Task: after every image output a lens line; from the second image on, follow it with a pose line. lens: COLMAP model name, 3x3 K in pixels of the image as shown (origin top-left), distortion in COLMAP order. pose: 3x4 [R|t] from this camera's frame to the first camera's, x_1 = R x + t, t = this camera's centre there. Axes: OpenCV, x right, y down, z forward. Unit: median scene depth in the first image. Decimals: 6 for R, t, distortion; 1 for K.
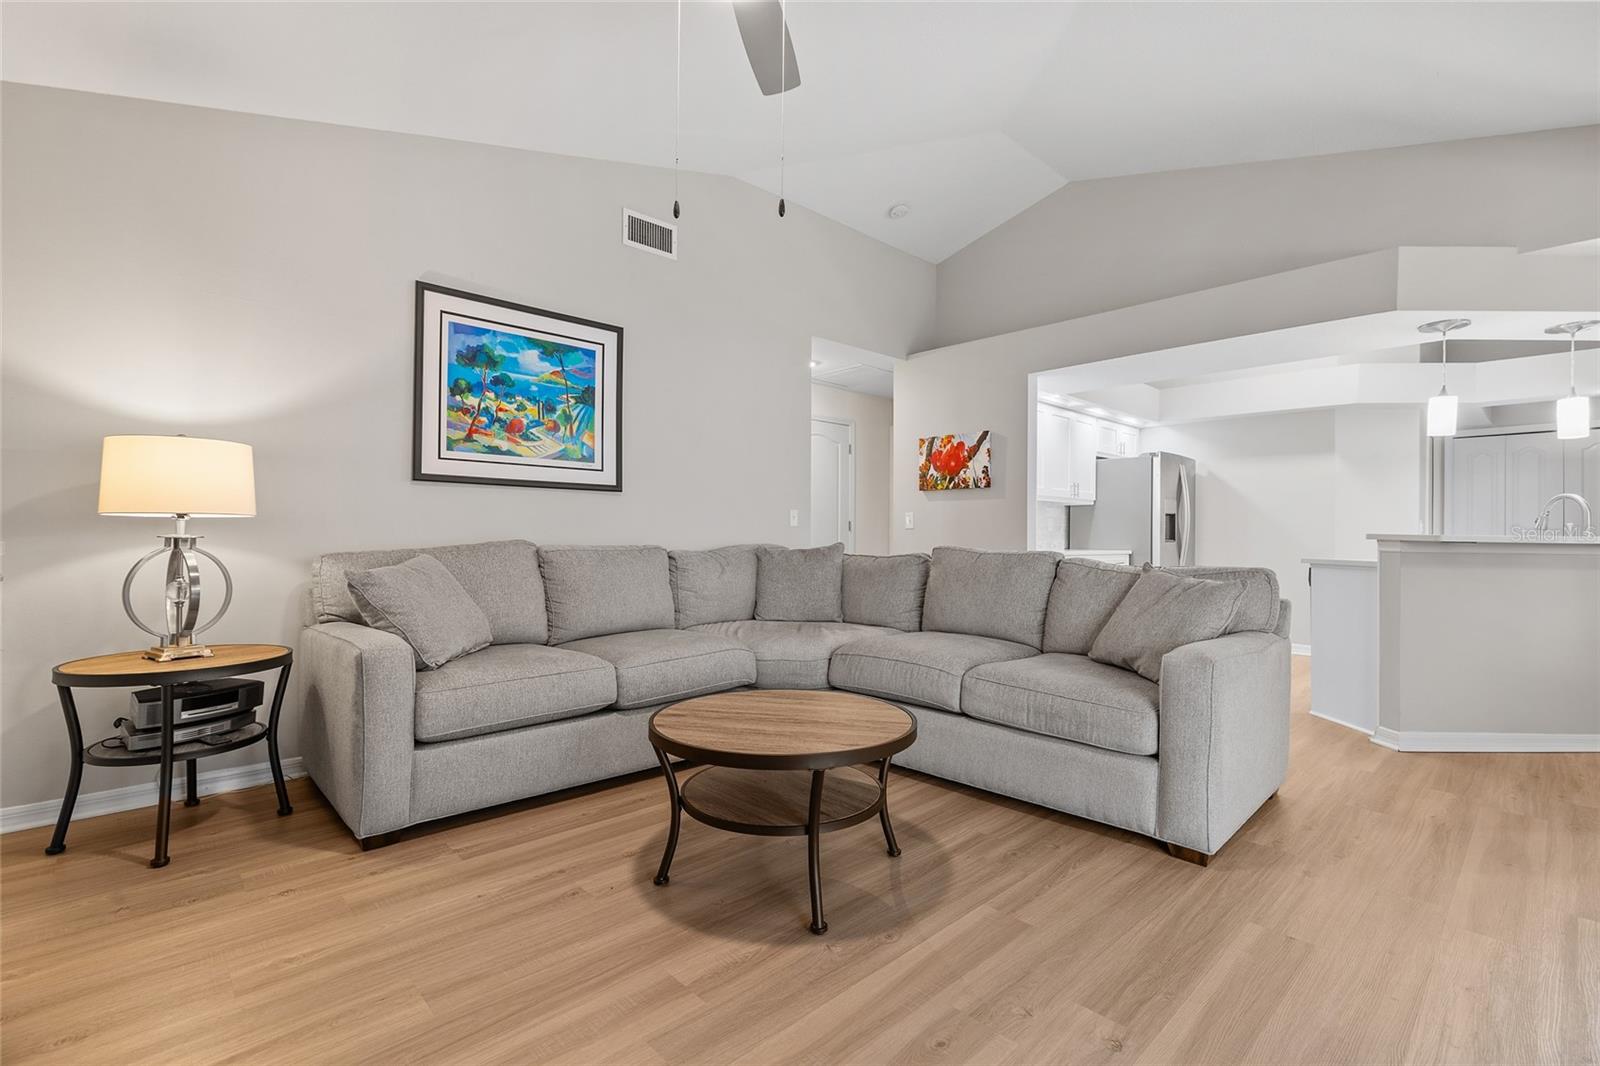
lens RADIAL K [[722.8, 0, 793.8], [0, 722.8, 526.5], [0, 0, 1]] dist [0.001202, 0.001254]
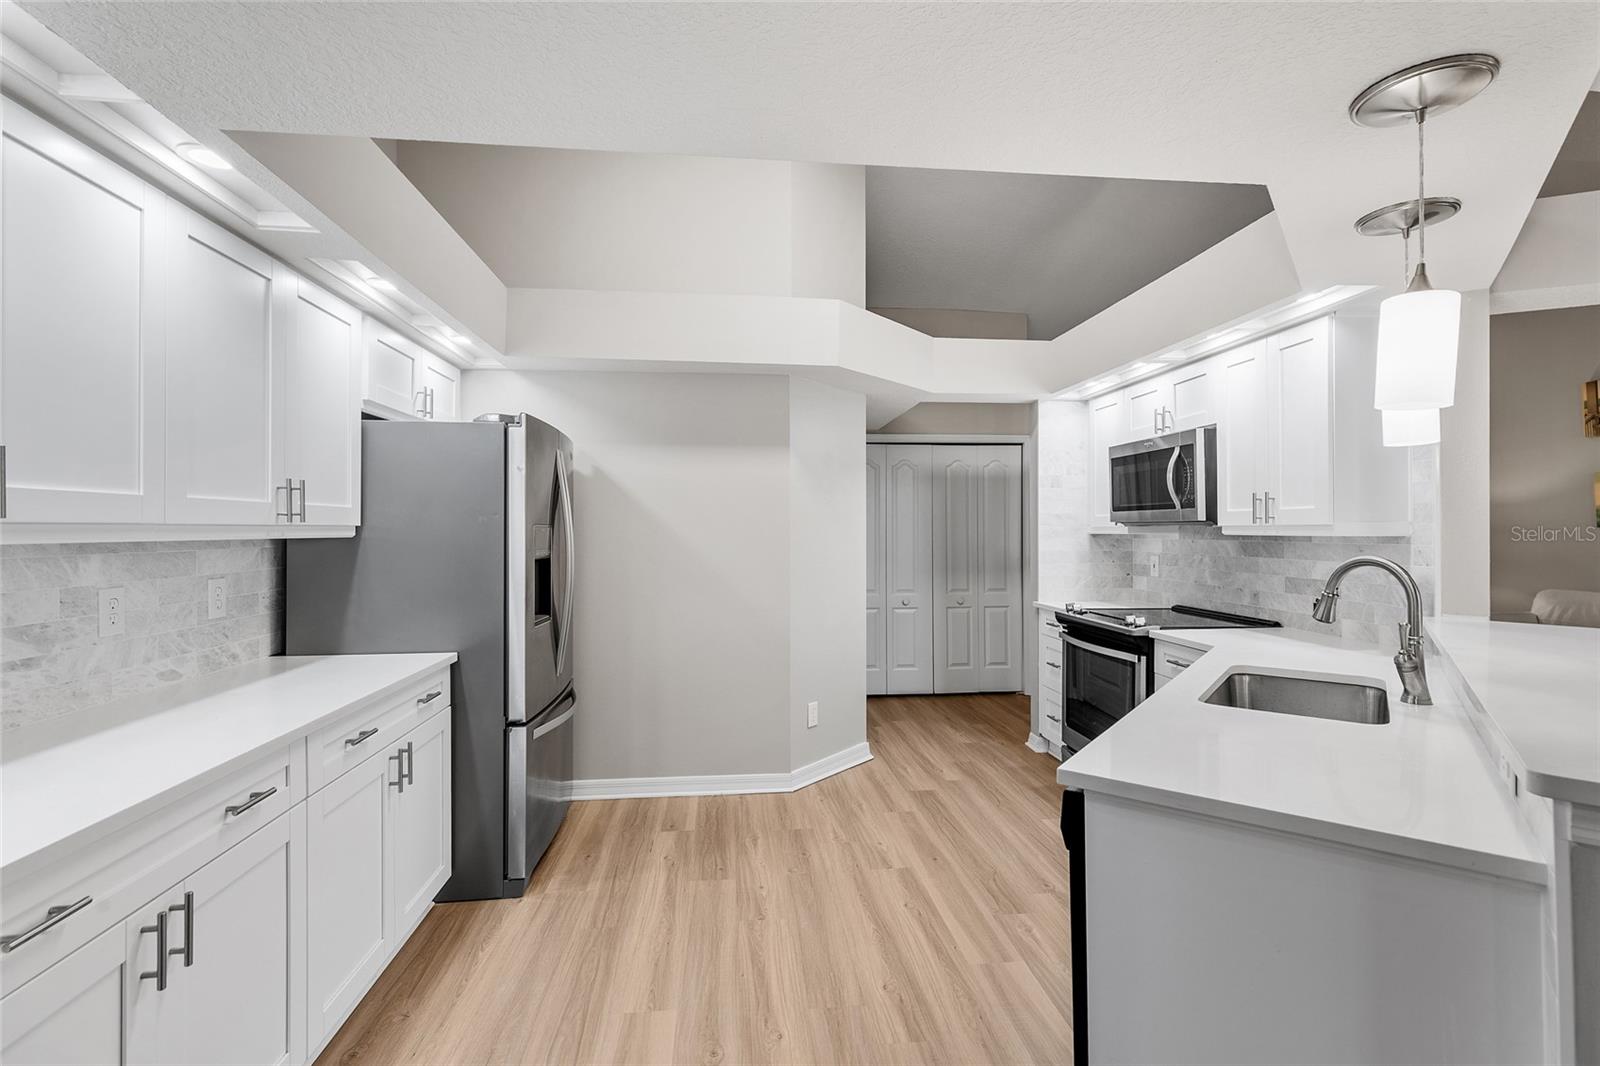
lens RADIAL K [[722.8, 0, 795.7], [0, 722.8, 525.6], [0, 0, 1]] dist [0.001202, 0.001254]
pose [[0.603972, -0.006995, 0.796975, 0.358678], [-0.002634, 0.999939, 0.010772, -0.058964], [-0.797001, -0.008605, 0.603916, 0.834685]]
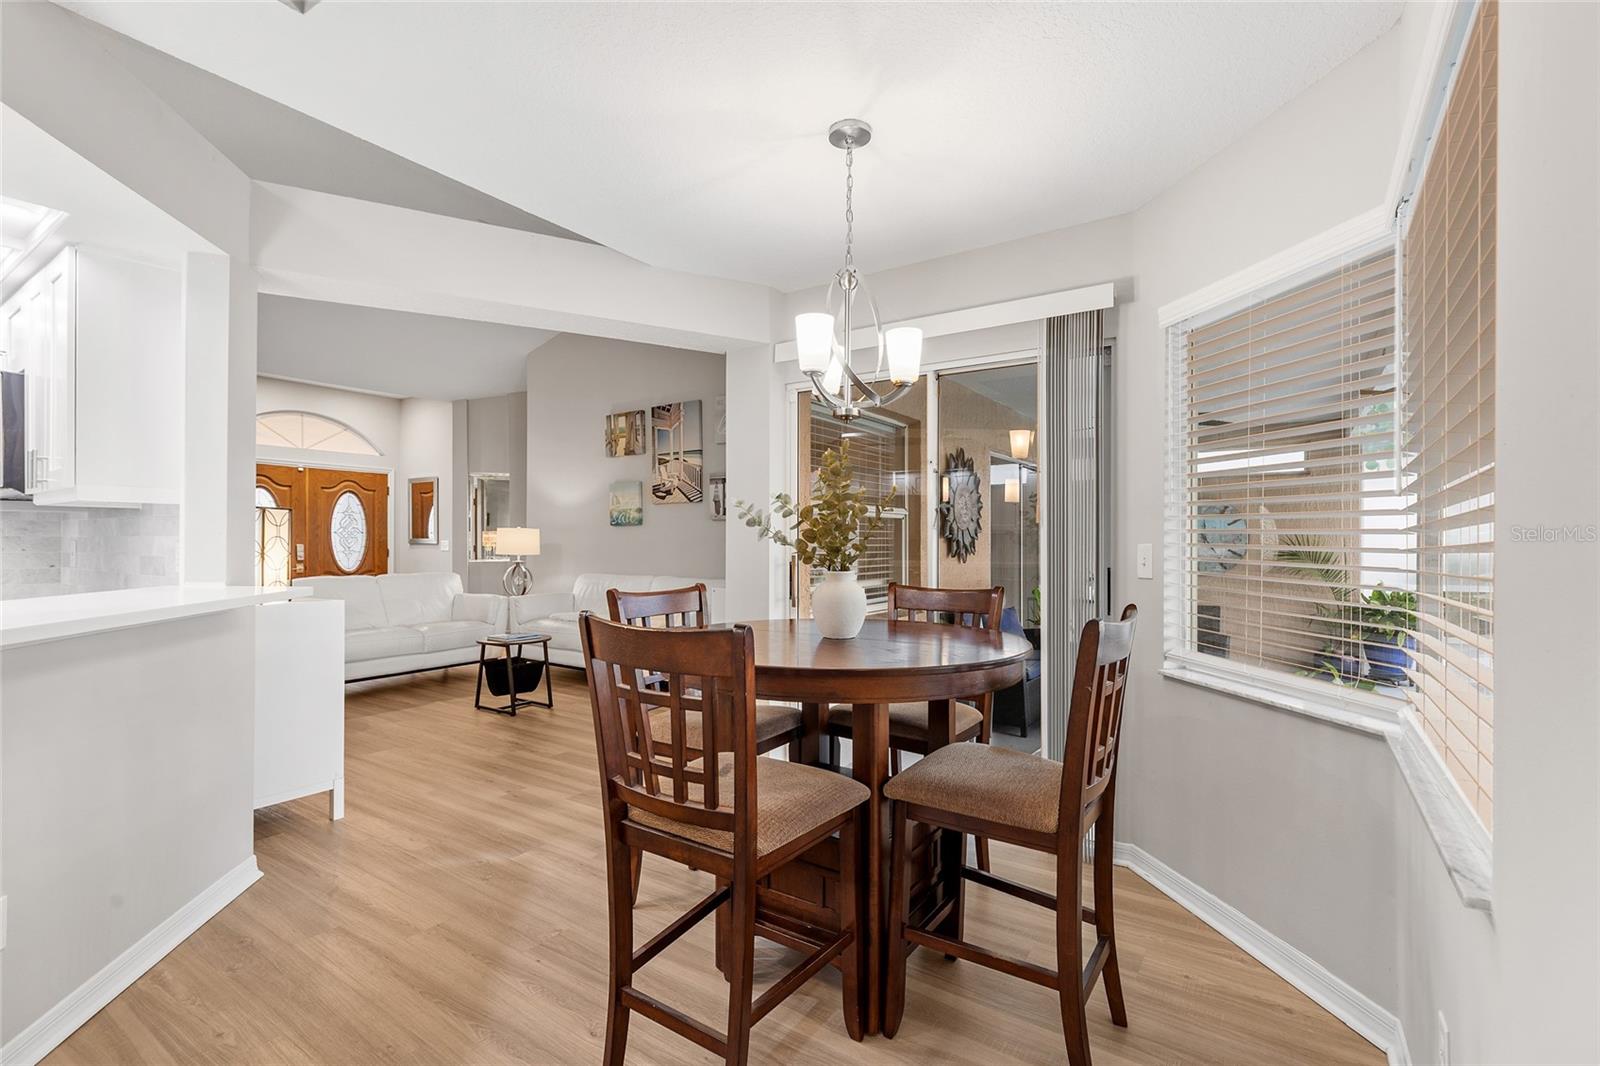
lens RADIAL K [[722.8, 0, 799.3], [0, 722.8, 543.3], [0, 0, 1]] dist [0.001202, 0.001254]
pose [[-0.220884, -0.011884, 0.975228, 0.468559], [-0.018666, 0.999794, 0.007955, -0.029796], [-0.975121, -0.016447, -0.221061, 0.469060]]
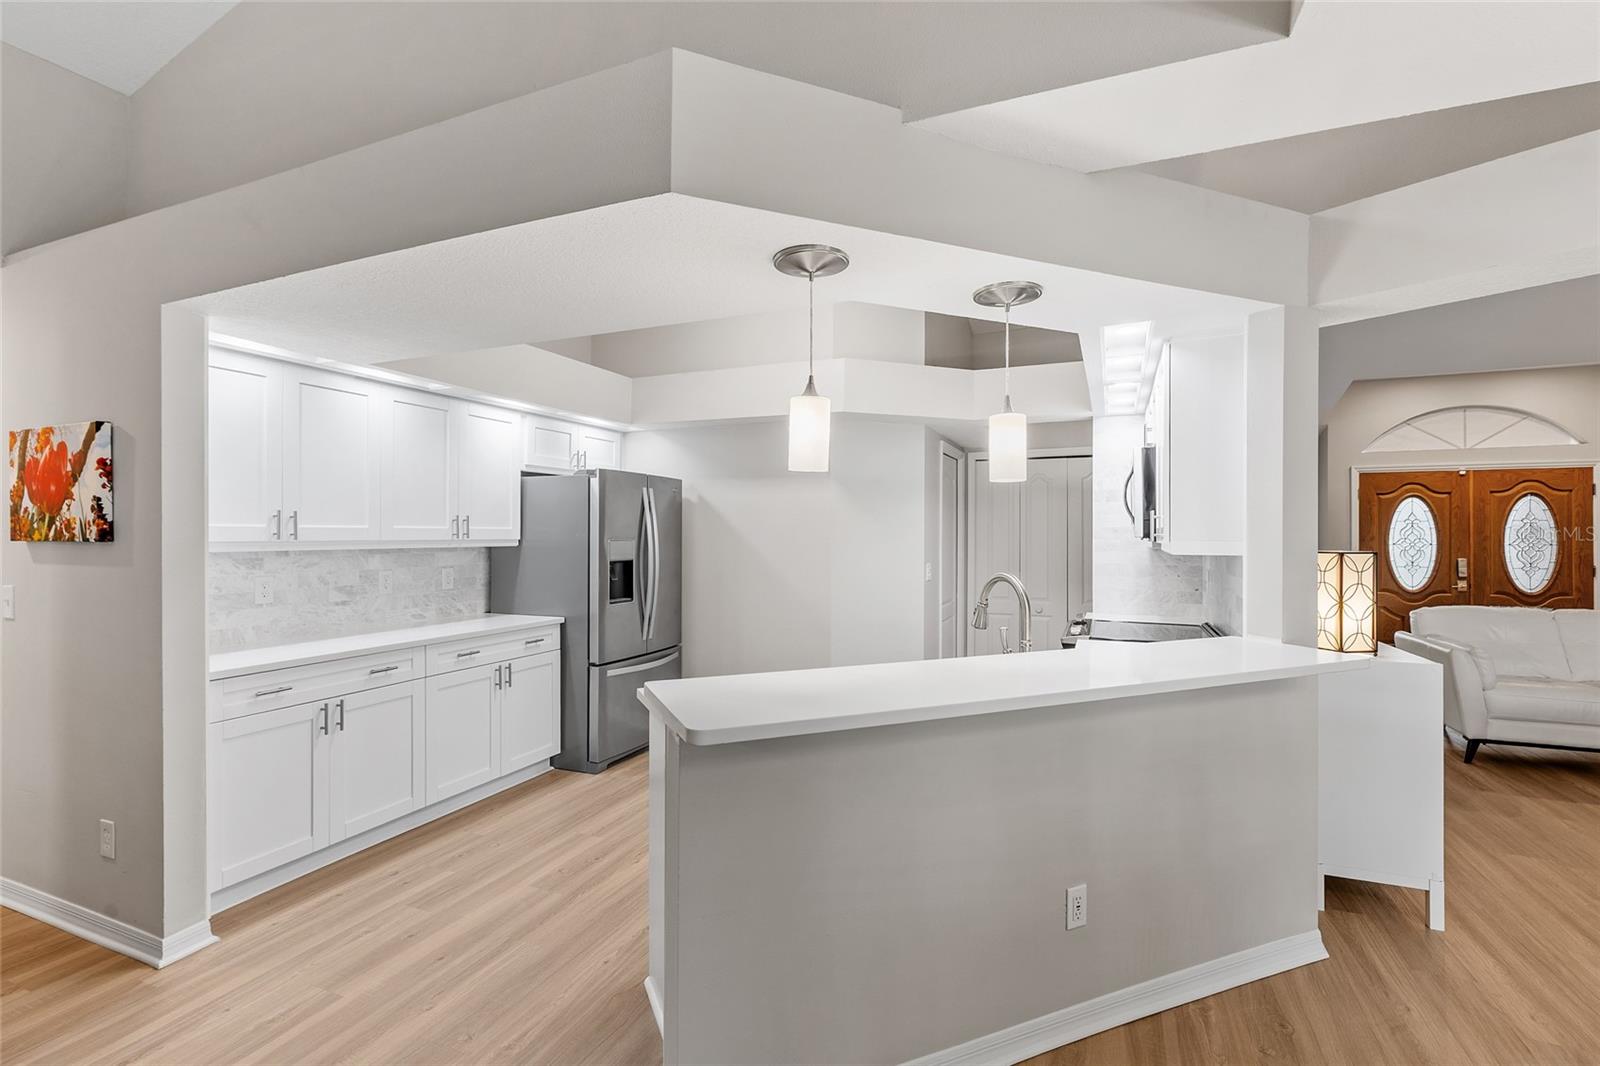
lens RADIAL K [[722.8, 0, 805.7], [0, 722.8, 531.6], [0, 0, 1]] dist [0.001202, 0.001254]
pose [[0.913358, -0.008404, 0.407072, 0.553705], [0.002849, 0.999894, 0.014251, -0.073954], [-0.407148, -0.011857, 0.913285, 0.427795]]
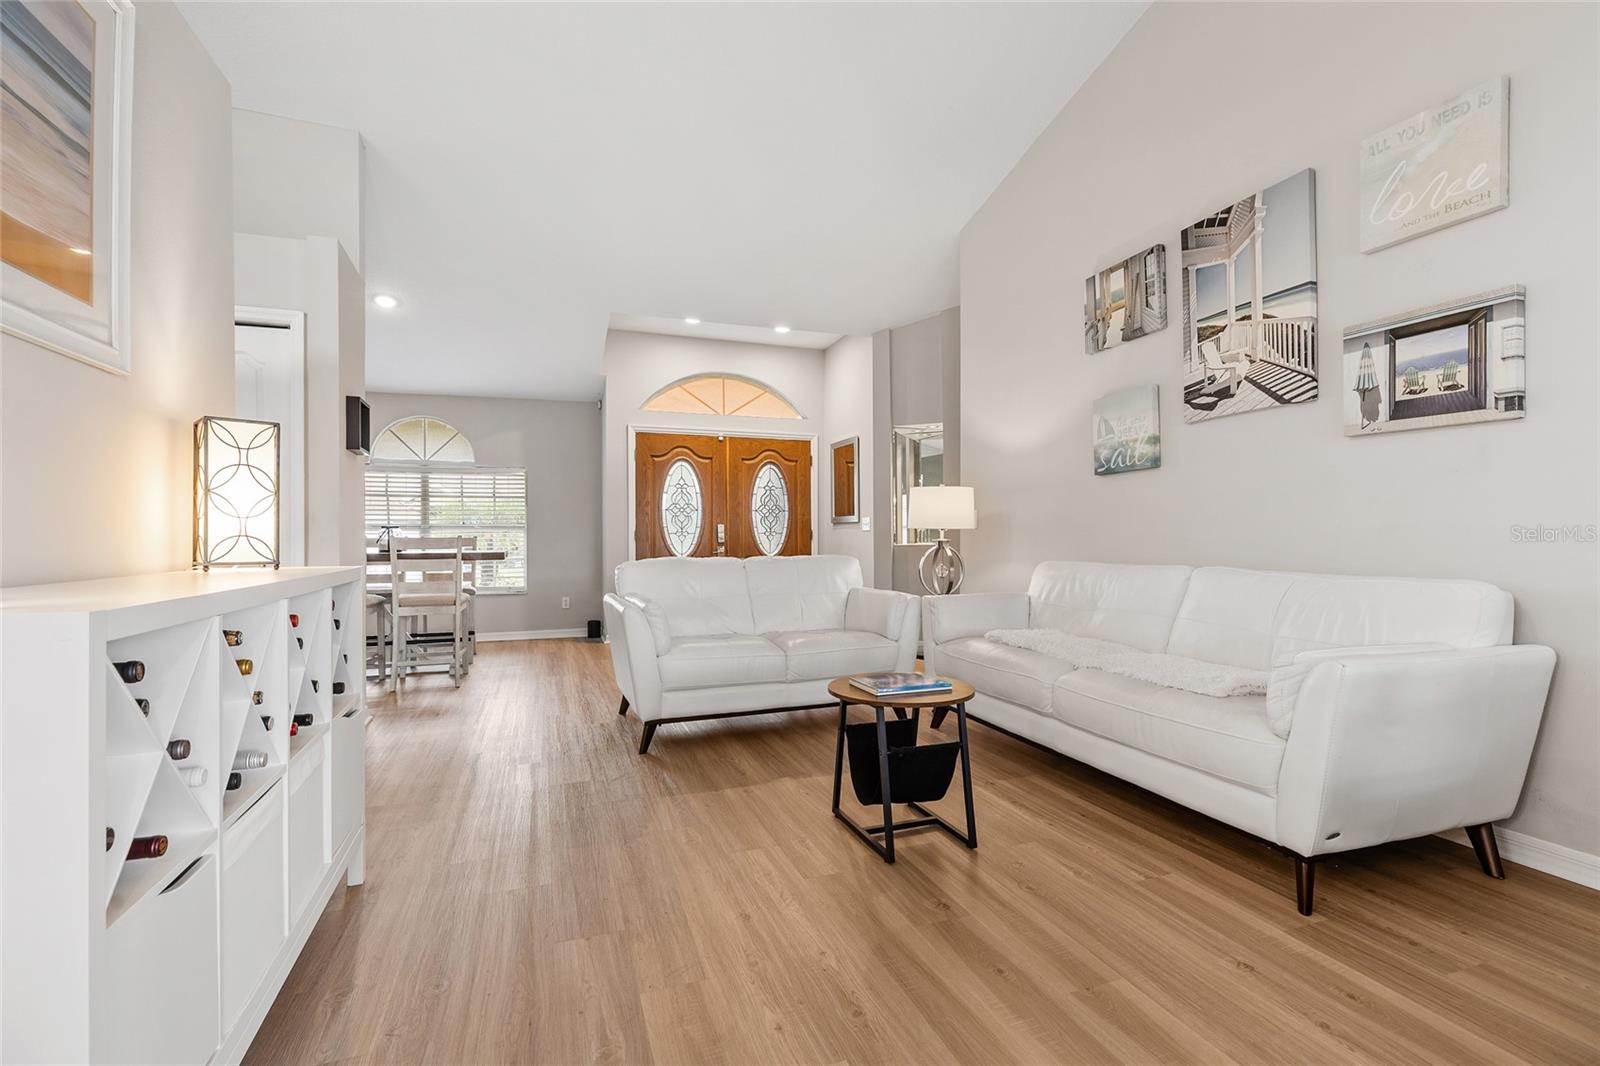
lens RADIAL K [[722.8, 0, 808.2], [0, 722.8, 533.6], [0, 0, 1]] dist [0.001202, 0.001254]
pose [[0.381744, -0.005252, 0.924253, 1.106043], [-0.007675, 0.999931, 0.008852, 0.013928], [-0.924236, -0.010473, 0.381678, 0.506463]]
